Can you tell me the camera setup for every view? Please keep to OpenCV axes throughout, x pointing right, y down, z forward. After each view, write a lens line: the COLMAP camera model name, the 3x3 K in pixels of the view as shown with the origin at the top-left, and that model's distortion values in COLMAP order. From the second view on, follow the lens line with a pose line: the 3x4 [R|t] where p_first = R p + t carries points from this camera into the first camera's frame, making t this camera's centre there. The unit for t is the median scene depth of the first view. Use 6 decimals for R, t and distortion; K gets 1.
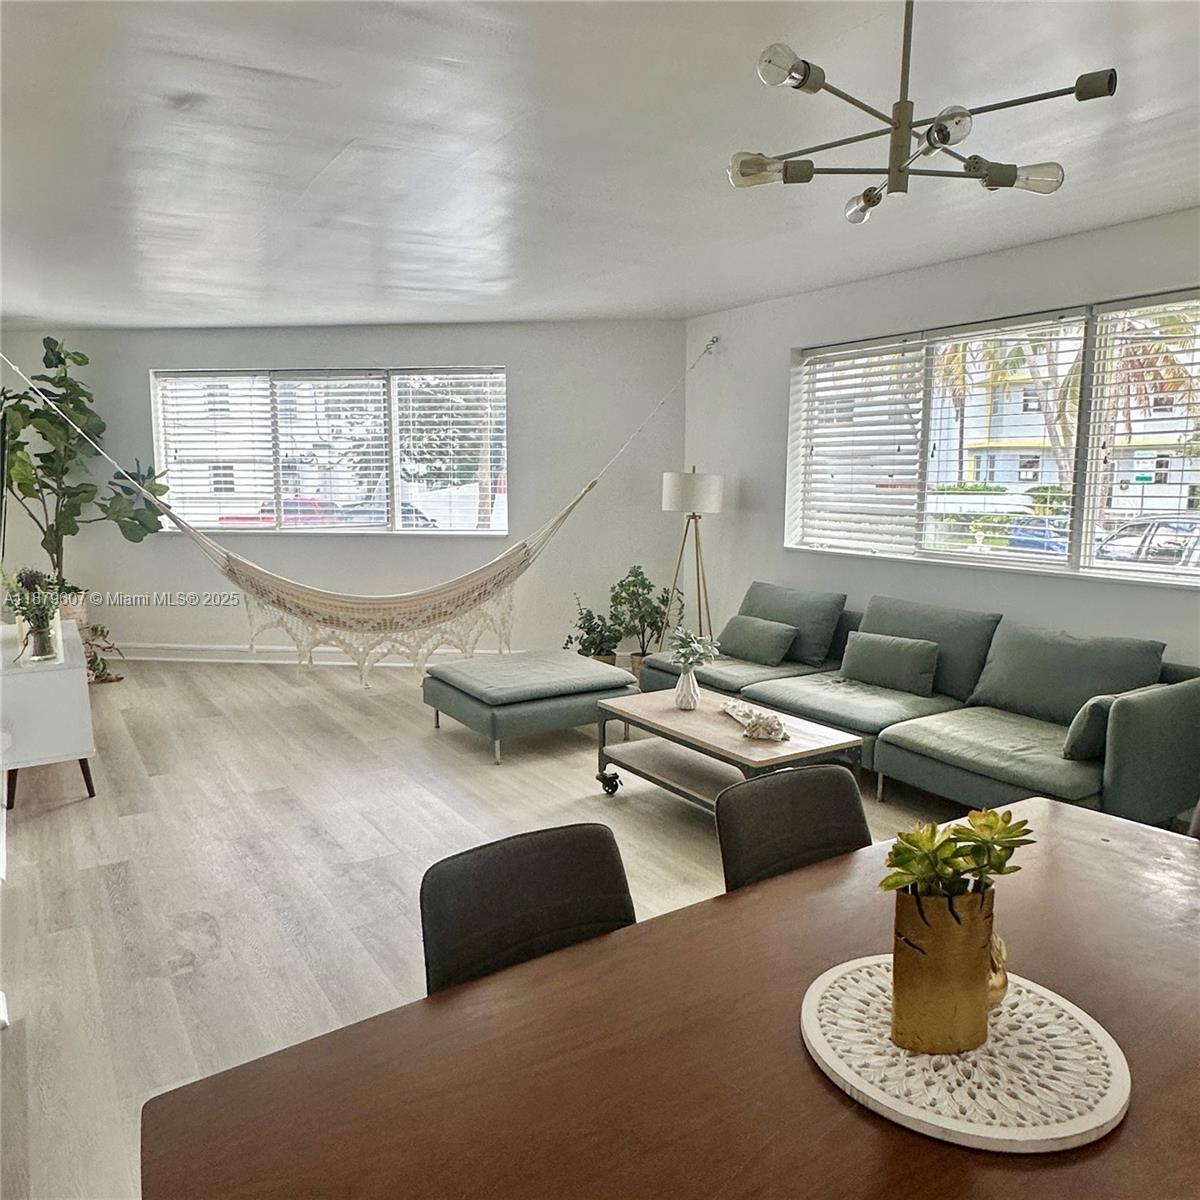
lens RADIAL K [[905.5, 0, 592.2], [0, 905.5, 600.0], [0, 0, 1]] dist [-0.004562, -0.000249]
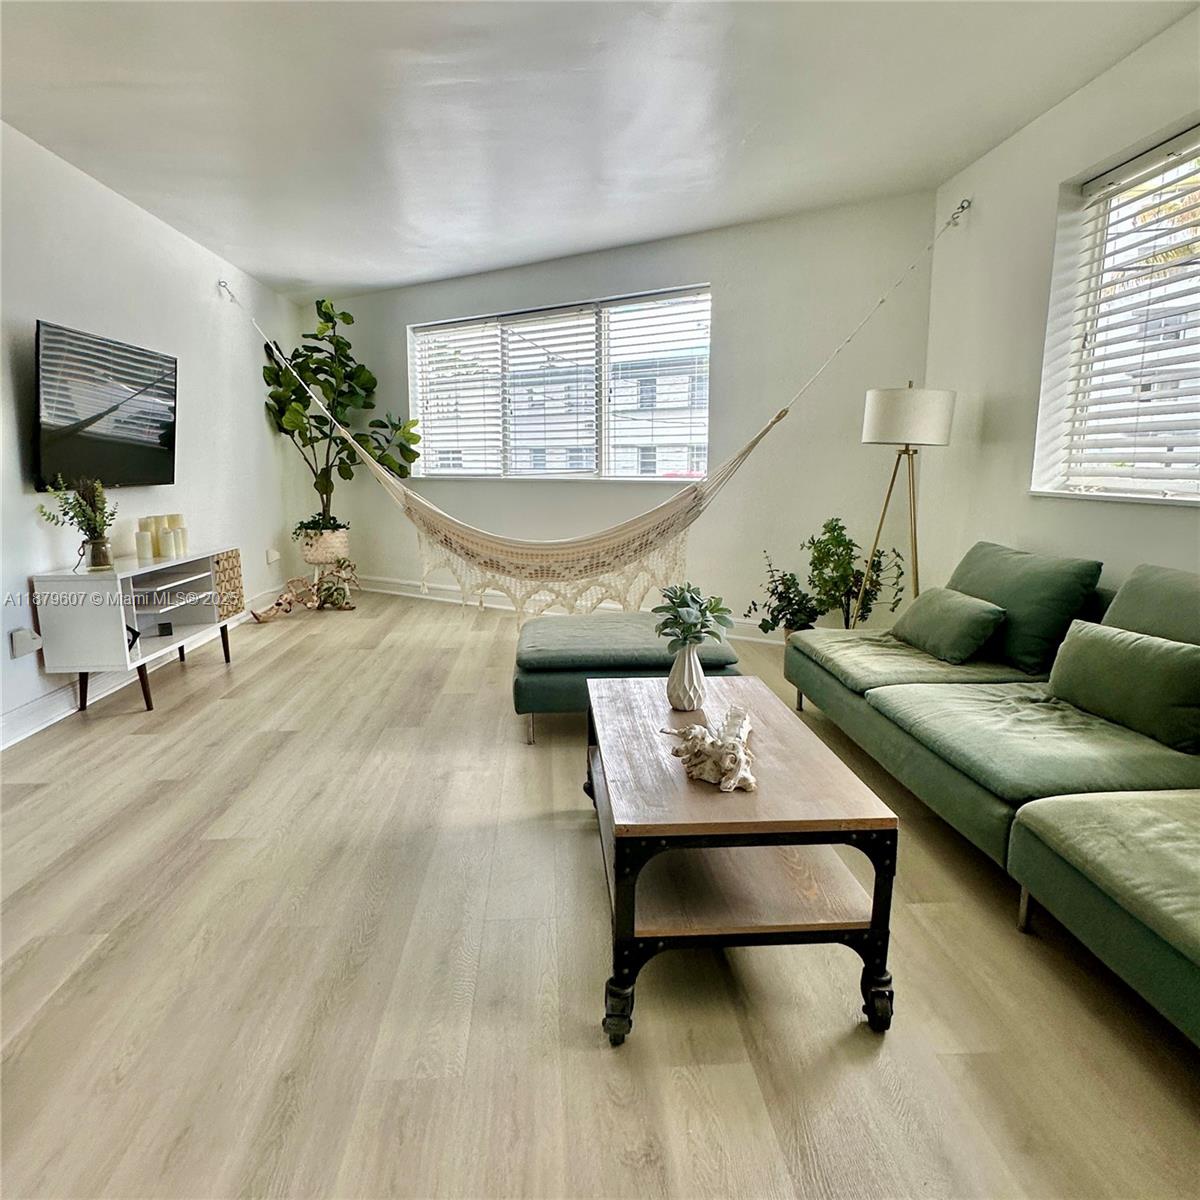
lens RADIAL K [[790.7, 0, 595.6], [0, 790.7, 598.0], [0, 0, 1]] dist [-0.001833, 0.000860]
pose [[0.876780, 0.077351, -0.474630, 0.205608], [-0.063565, 0.996960, 0.045052, 0.013766], [0.476672, -0.009331, 0.879032, 0.317404]]
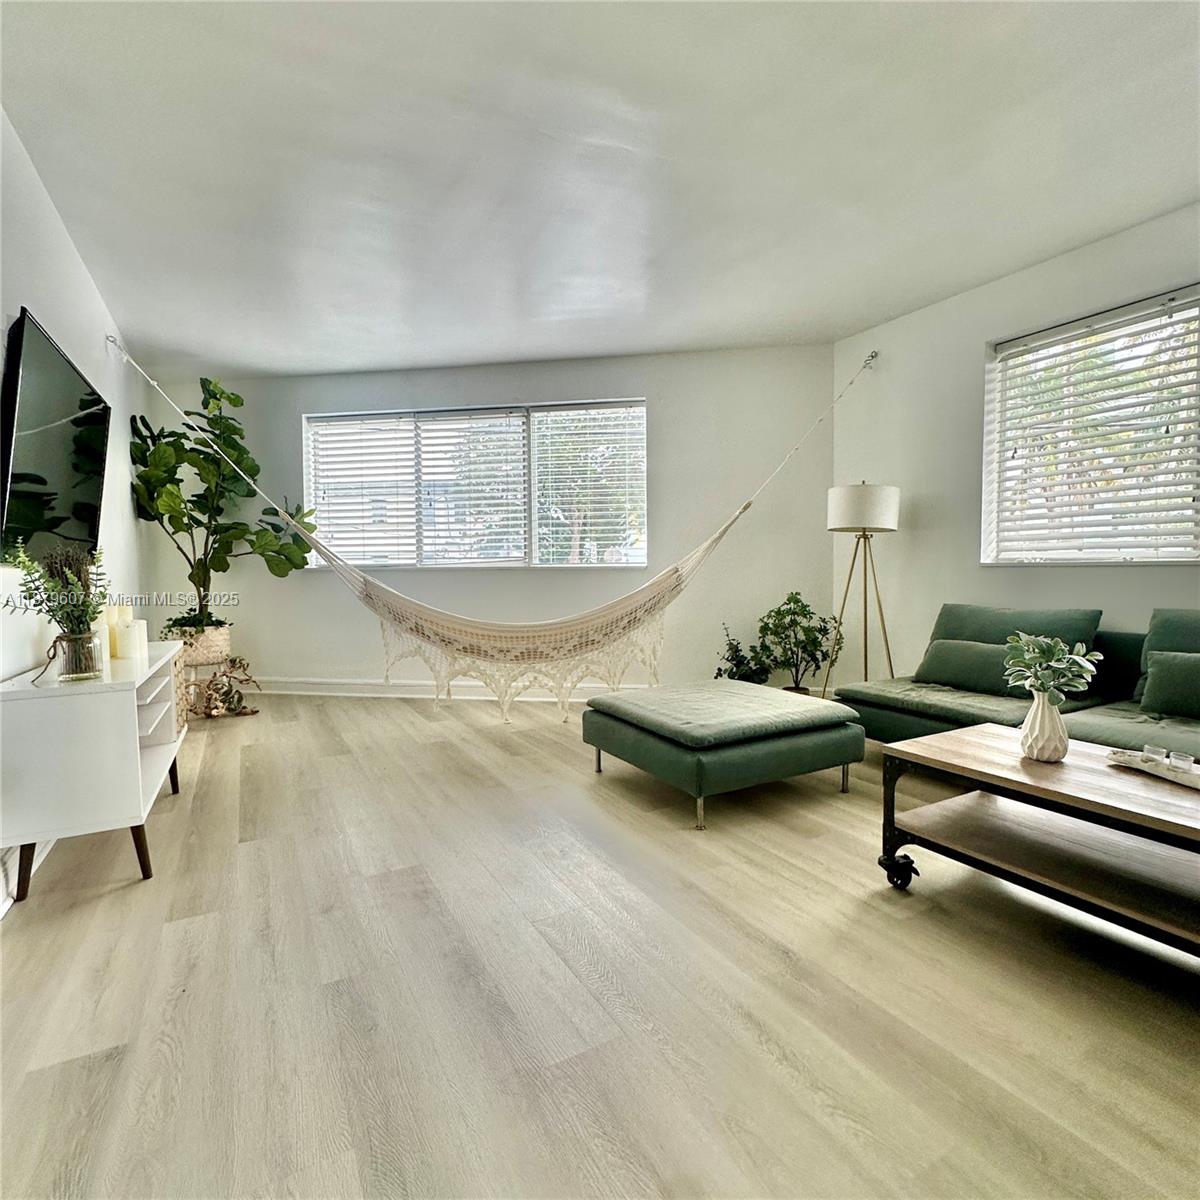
lens RADIAL K [[636.8, 0, 598.1], [0, 636.8, 599.8], [0, 0, 1]] dist [-0.005235, 0.000943]
pose [[0.998243, -0.005425, -0.059003, -0.119675], [-0.000193, 0.995496, -0.094801, 0.033801], [0.059252, 0.094646, 0.993746, 0.352245]]
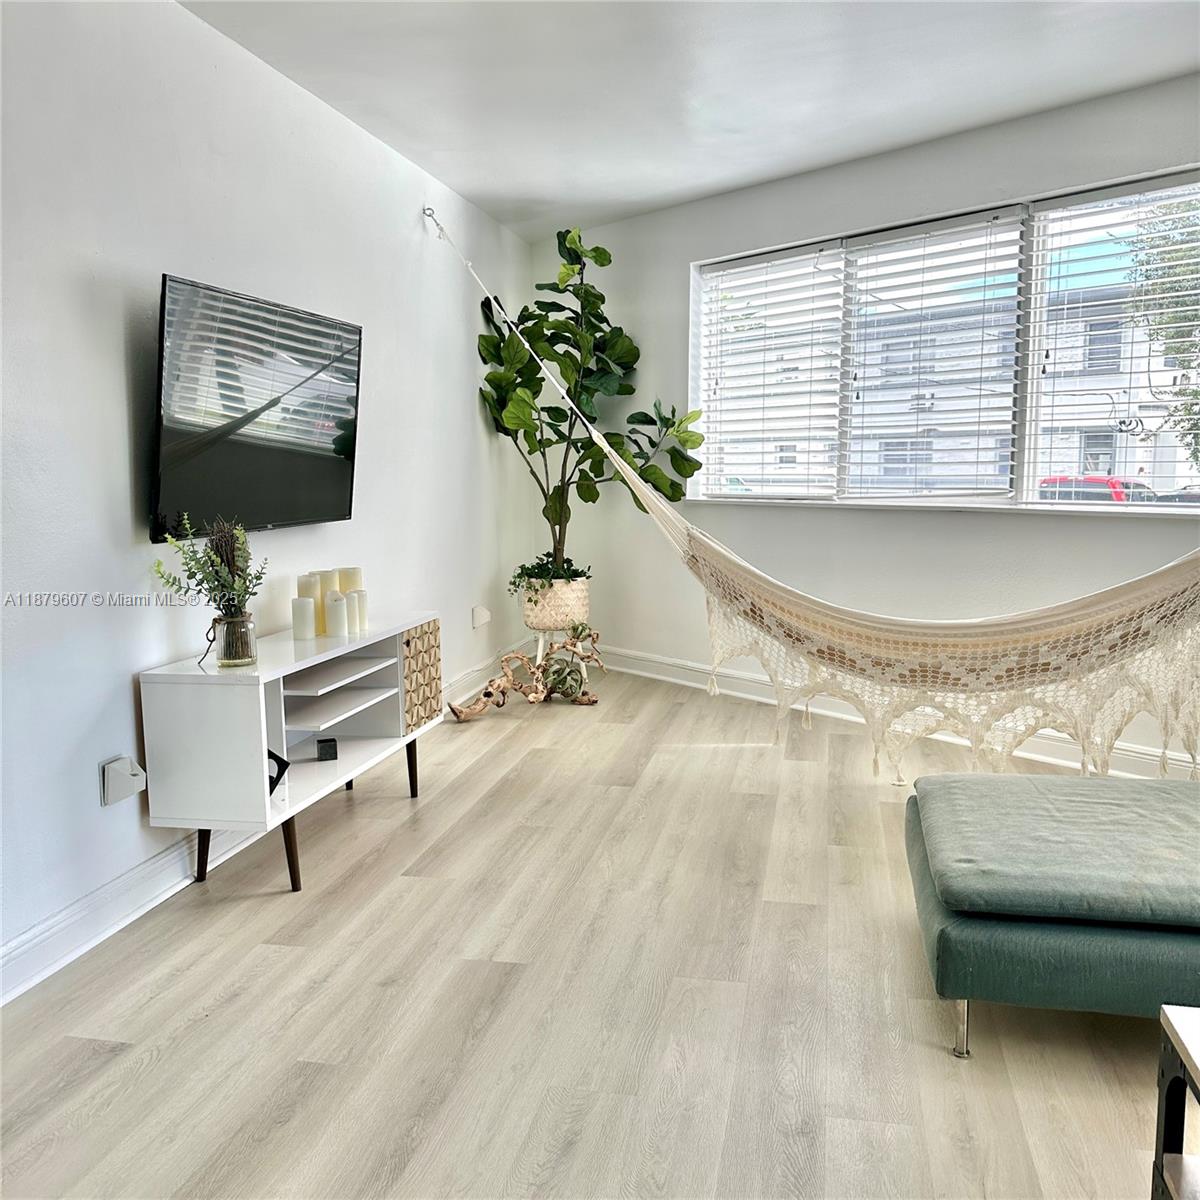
lens RADIAL K [[1108.0, 0, 599.5], [0, 1108.0, 608.8], [0, 0, 1]] dist [0.194958, -0.417166]
pose [[0.717464, 0.085378, -0.691343, 0.087091], [-0.088716, 0.995578, 0.030882, -0.014594], [0.690923, 0.039177, 0.721866, 0.394029]]
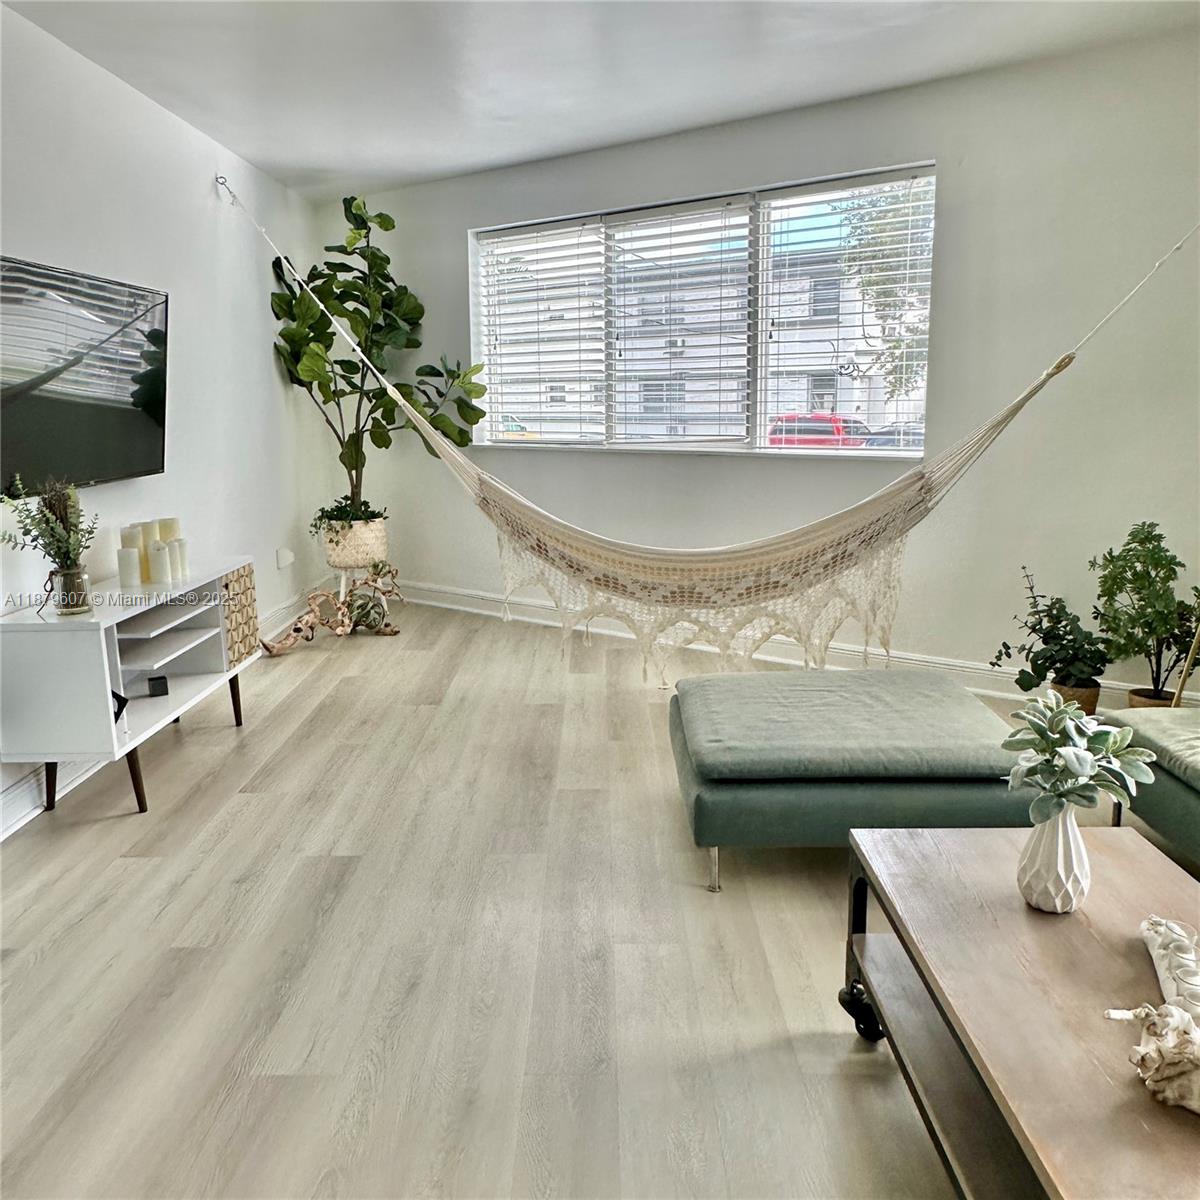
lens RADIAL K [[1053.3, 0, 585.0], [0, 1053.3, 598.5], [0, 0, 1]] dist [0.000218, -0.006152]
pose [[0.836895, 0.091099, -0.539729, 0.112224], [-0.061582, 0.995463, 0.072532, -0.019557], [0.543887, -0.027464, 0.838709, 0.348152]]
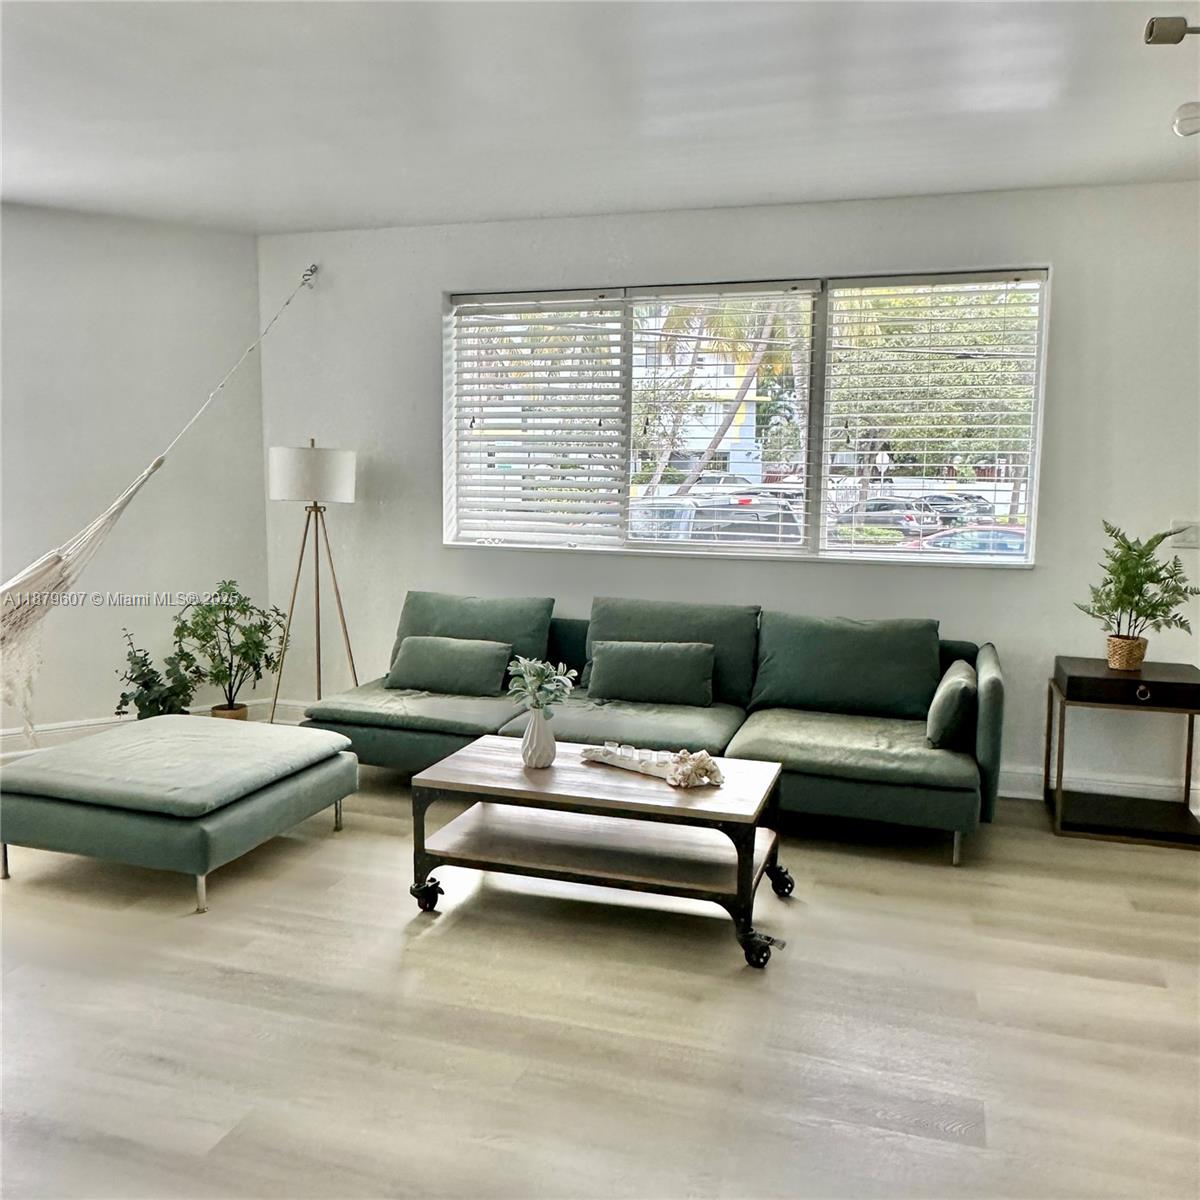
lens RADIAL K [[1049.5, 0, 594.1], [0, 1049.5, 596.7], [0, 0, 1]] dist [-0.008902, -0.000686]
pose [[0.769518, -0.069832, 0.634796, -0.257280], [0.077773, 0.996852, 0.015381, -0.016872], [-0.633872, 0.037534, 0.772527, 0.210165]]
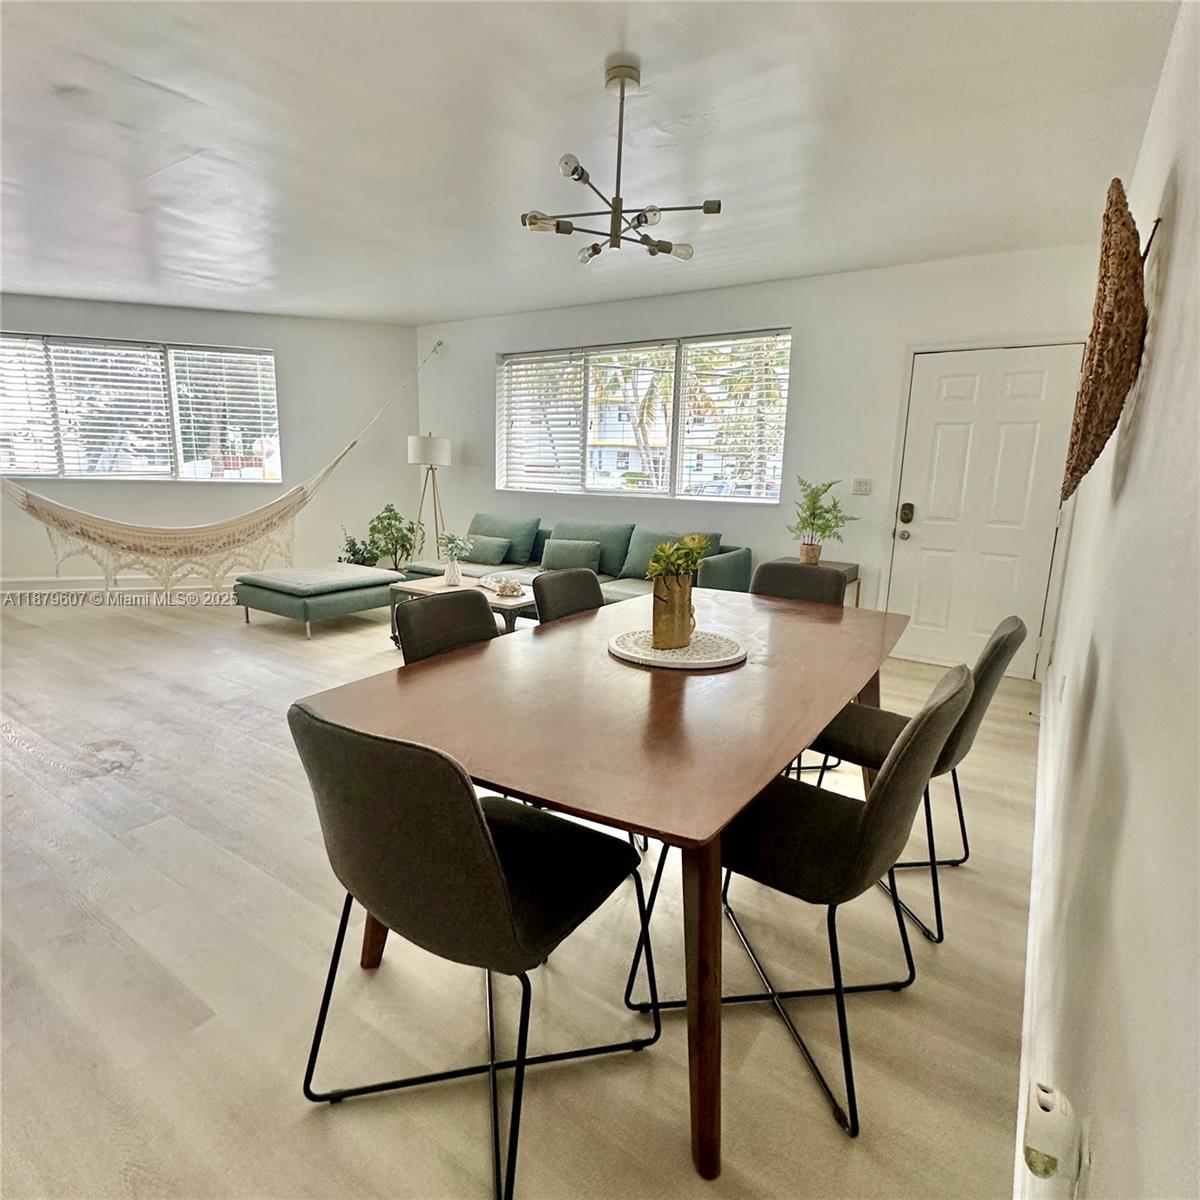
lens RADIAL K [[671.0, 0, 596.1], [0, 671.0, 598.0], [0, 0, 1]] dist [-0.003792, 0.000798]
pose [[0.915997, -0.055316, 0.397353, -0.081241], [0.031412, 0.997297, 0.066420, 0.049246], [-0.399953, -0.048359, 0.915259, -0.078672]]
